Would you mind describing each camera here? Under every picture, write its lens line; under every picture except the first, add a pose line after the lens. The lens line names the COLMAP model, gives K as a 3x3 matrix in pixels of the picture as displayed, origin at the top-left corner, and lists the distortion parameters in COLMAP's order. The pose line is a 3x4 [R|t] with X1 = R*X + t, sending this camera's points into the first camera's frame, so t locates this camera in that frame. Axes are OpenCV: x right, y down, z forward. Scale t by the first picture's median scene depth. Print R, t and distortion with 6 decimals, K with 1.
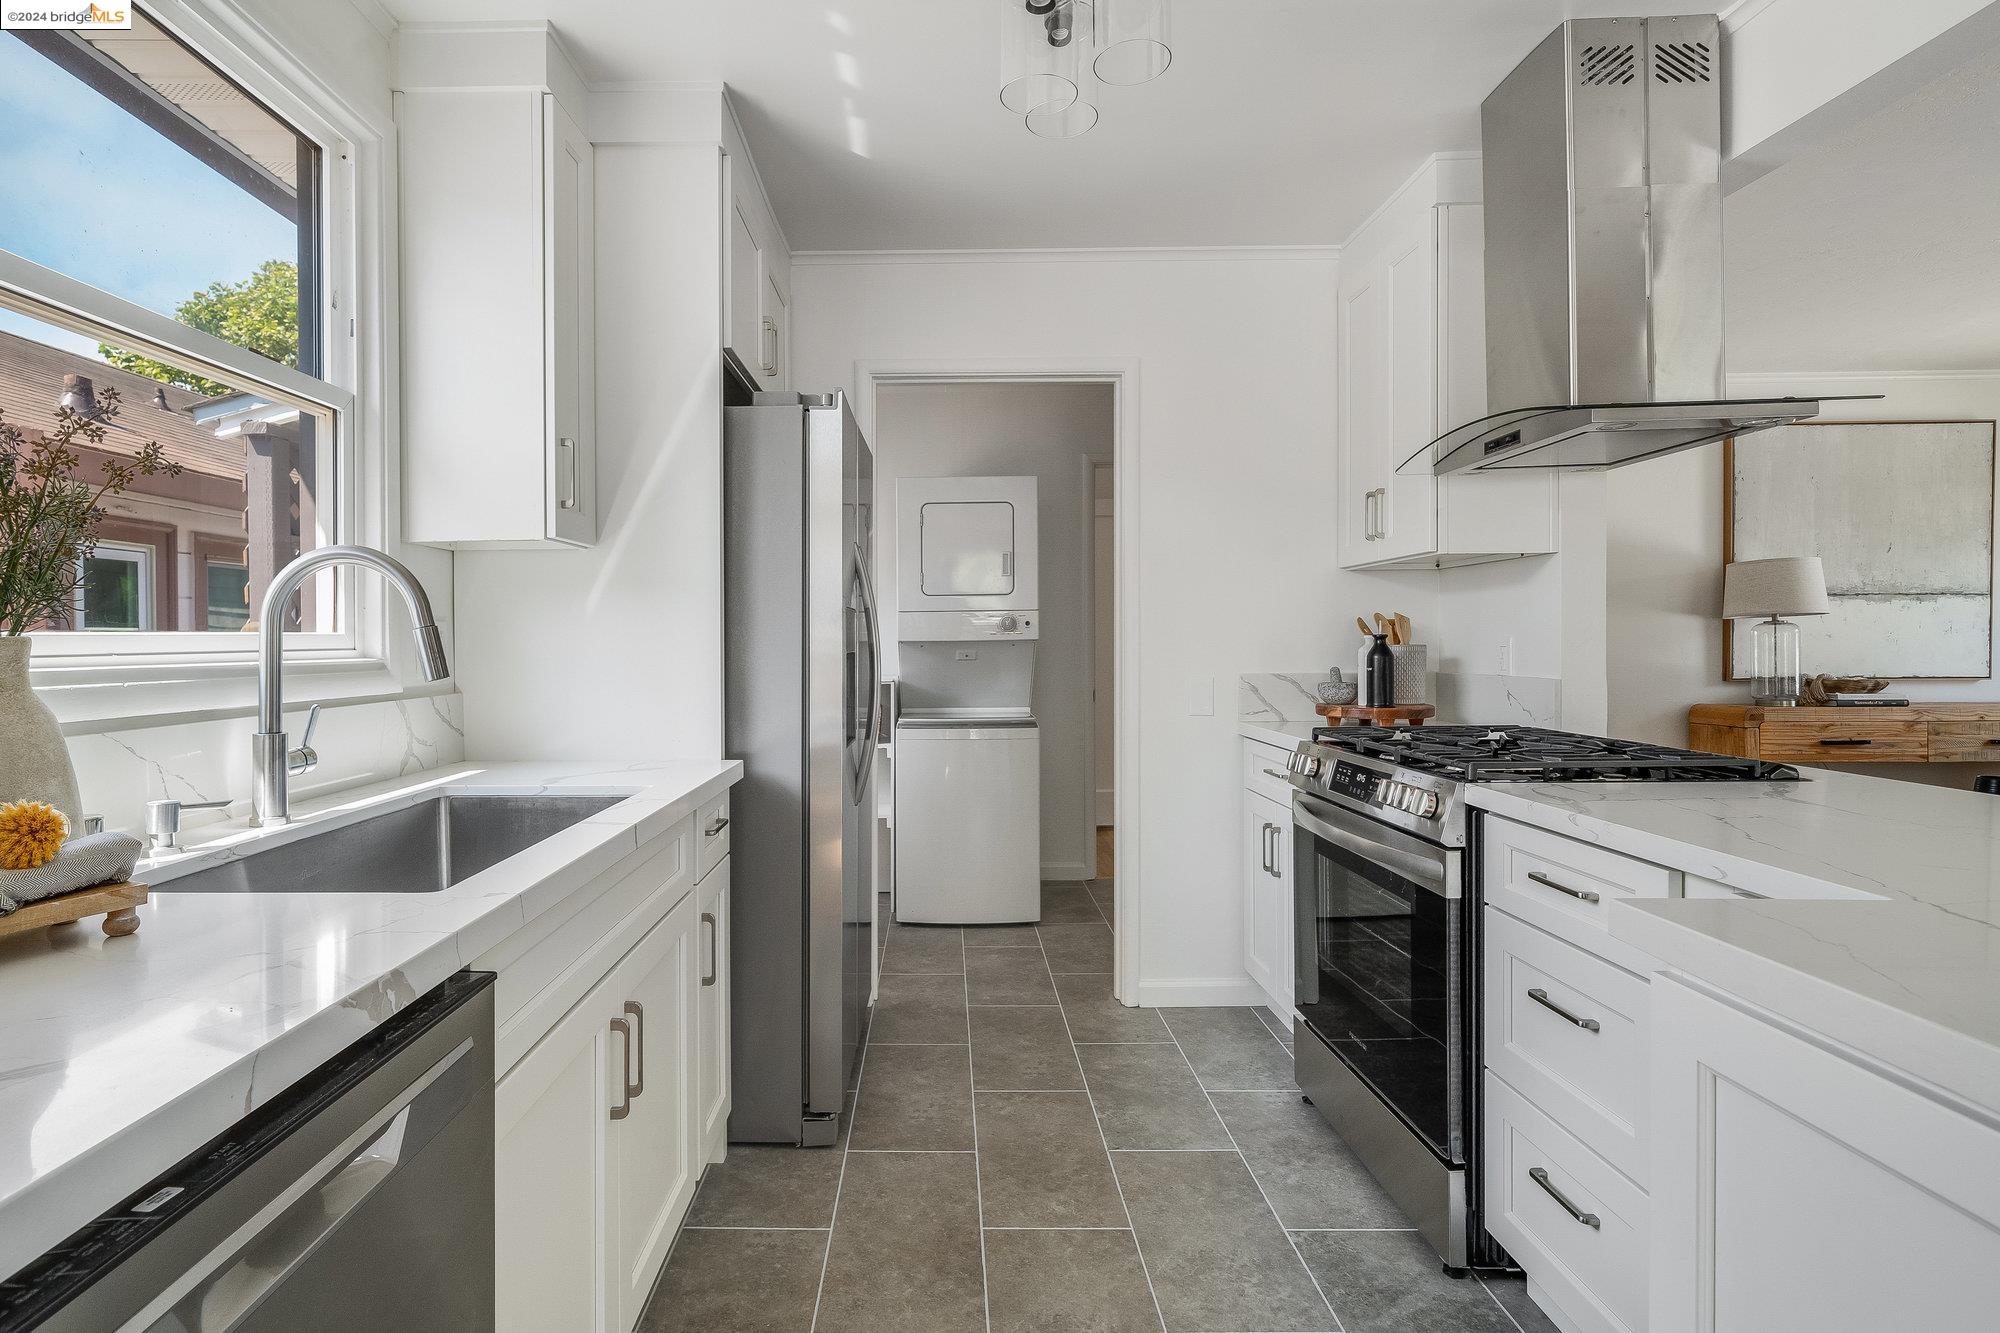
lens RADIAL K [[987.5, 0, 936.0], [0, 987.5, 656.3], [0, 0, 1]] dist [-0.000430, -0.001290]
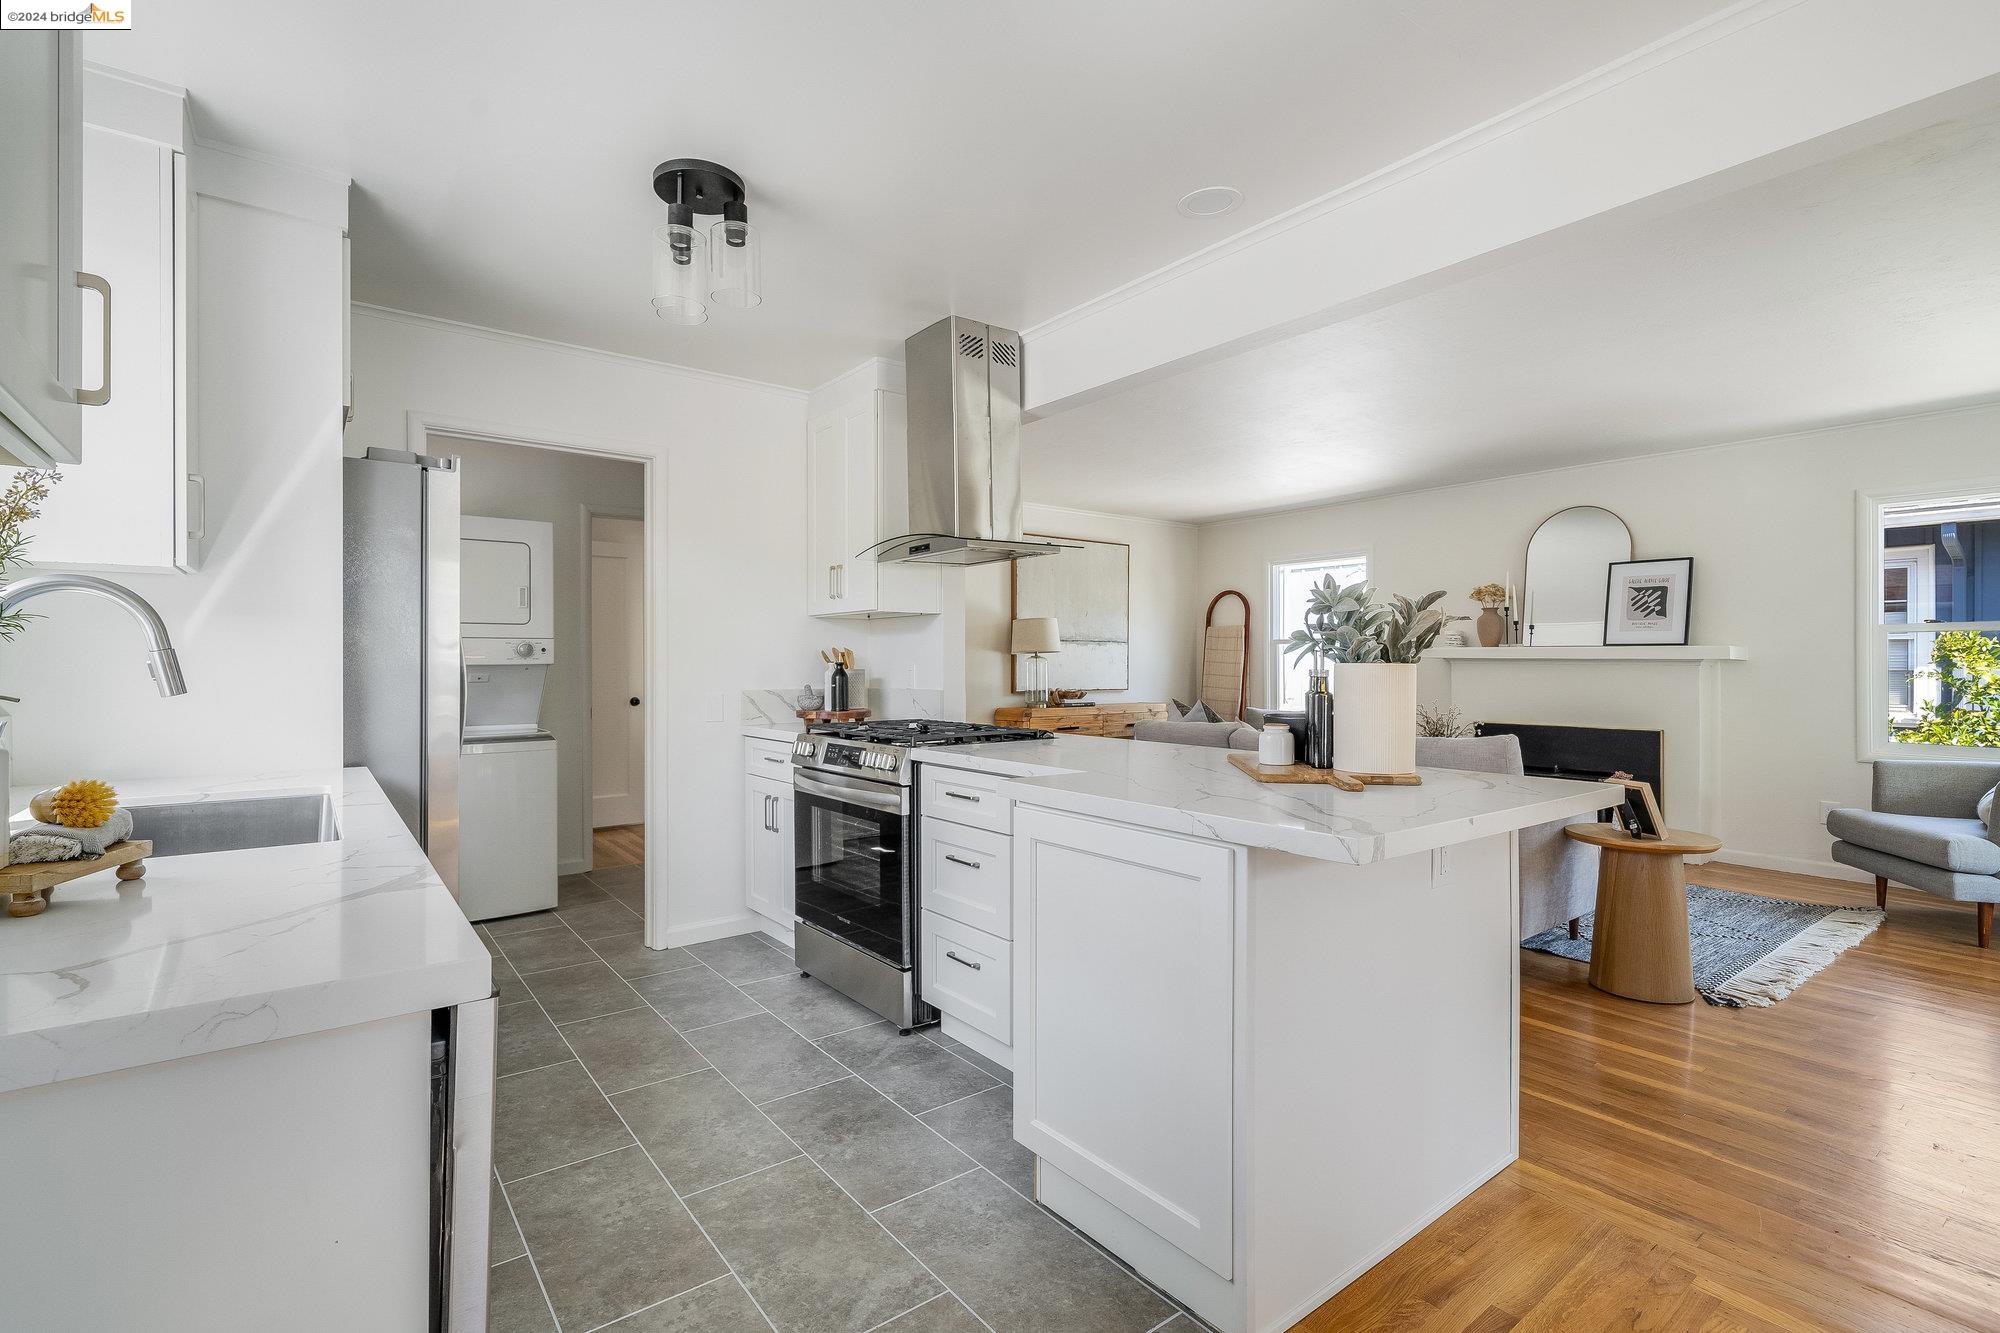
lens RADIAL K [[883.4, 0, 987.9], [0, 883.4, 679.3], [0, 0, 1]] dist [0.000293, -0.000204]
pose [[0.791834, -0.003538, 0.610726, -0.180708], [0.004449, 0.999990, 0.000025, 0.004347], [-0.610721, 0.002697, 0.791842, -0.187450]]
